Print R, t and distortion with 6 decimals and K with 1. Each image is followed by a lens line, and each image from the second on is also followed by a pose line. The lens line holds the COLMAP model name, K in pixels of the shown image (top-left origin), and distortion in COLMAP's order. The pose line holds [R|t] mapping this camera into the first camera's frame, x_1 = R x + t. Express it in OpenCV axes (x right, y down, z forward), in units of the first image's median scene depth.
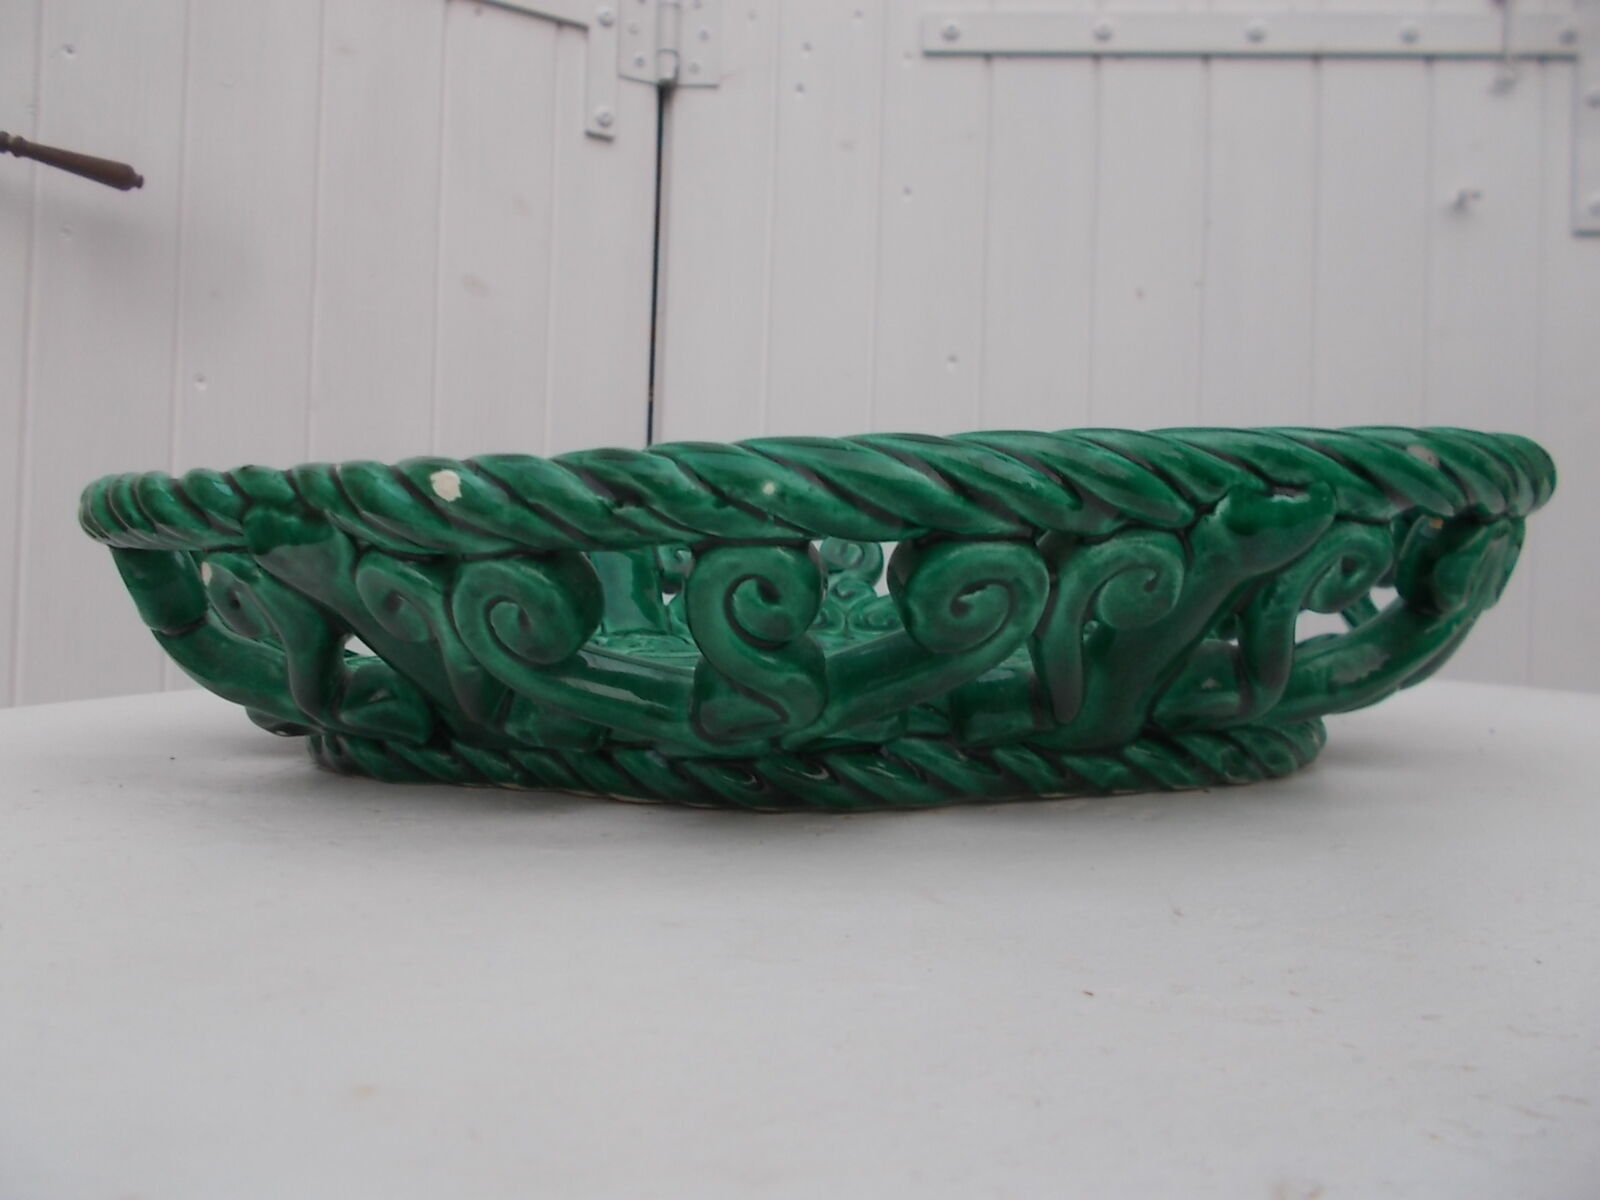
lens RADIAL K [[1221.5, 0, 804.2], [0, 1221.5, 589.4], [0, 0, 1]] dist [0.001332, 0.000949]
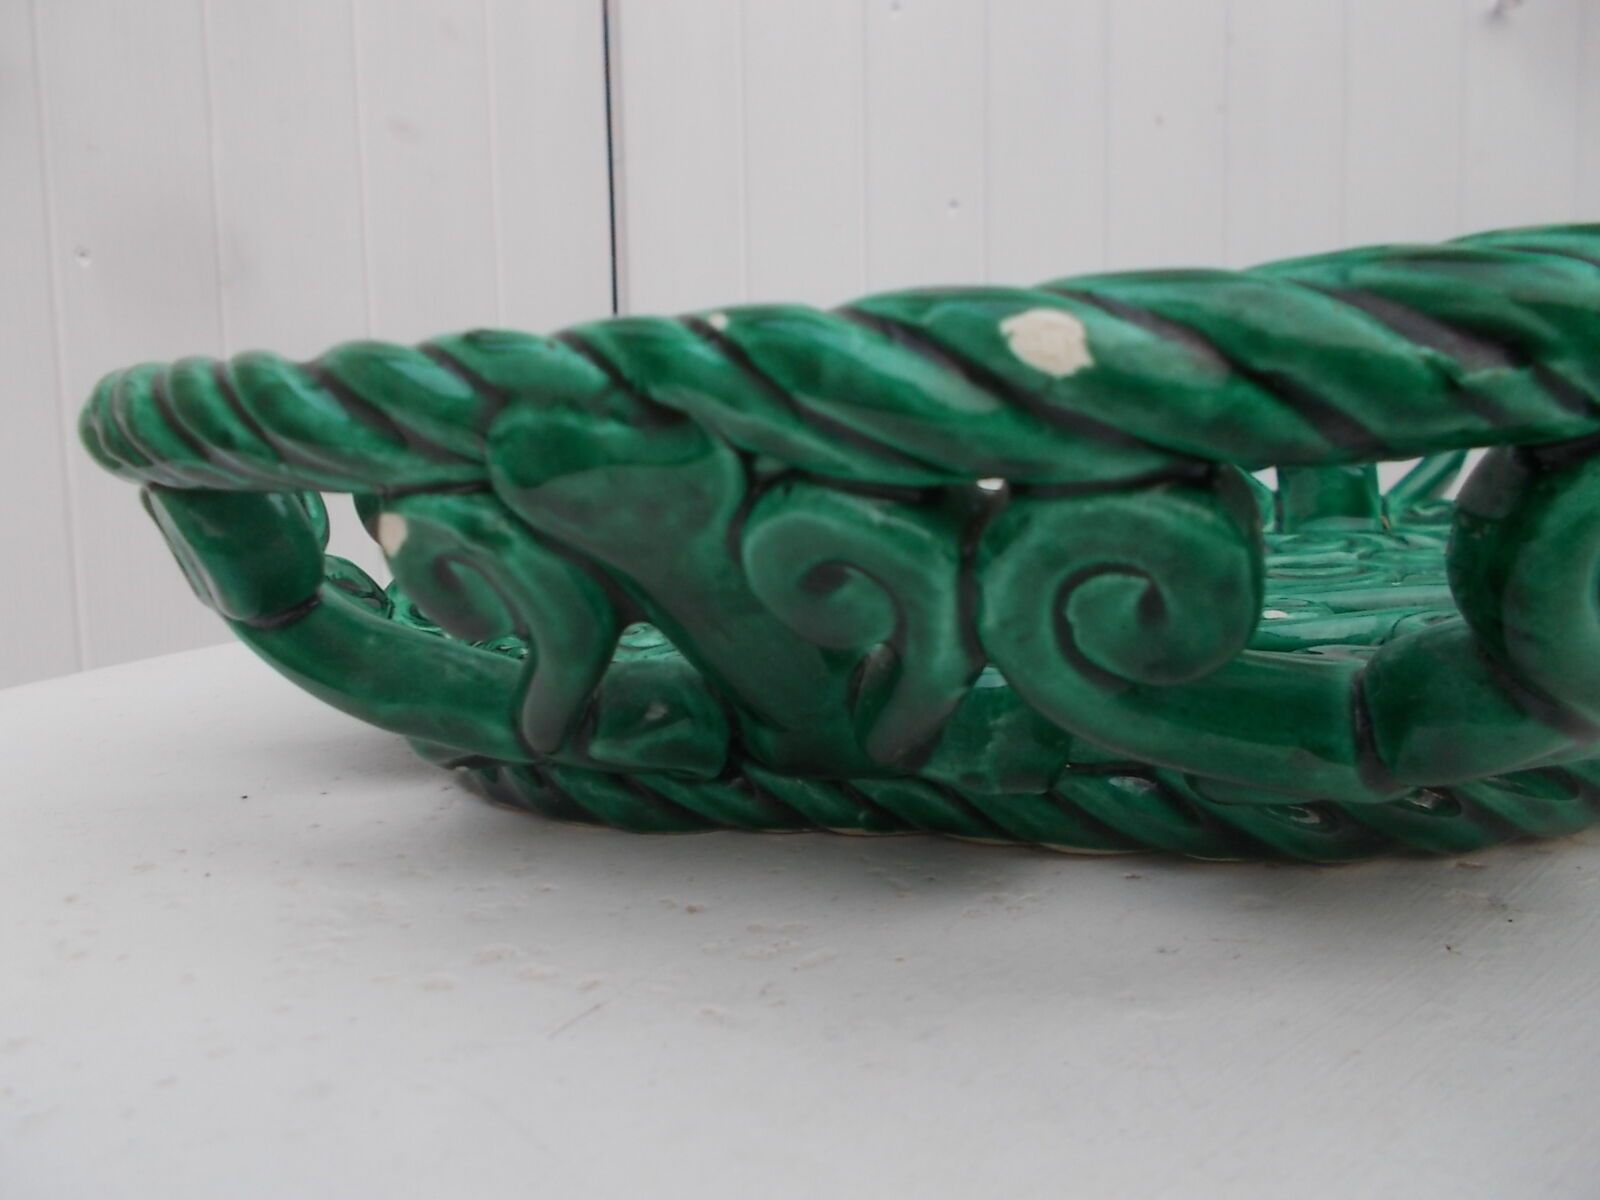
lens RADIAL K [[1221.5, 0, 804.2], [0, 1221.5, 589.4], [0, 0, 1]] dist [0.001332, 0.000949]
pose [[0.994549, -0.059154, 0.085872, -0.361354], [0.049978, 0.993180, 0.105332, -0.037385], [-0.091517, -0.100466, 0.990723, 0.447243]]
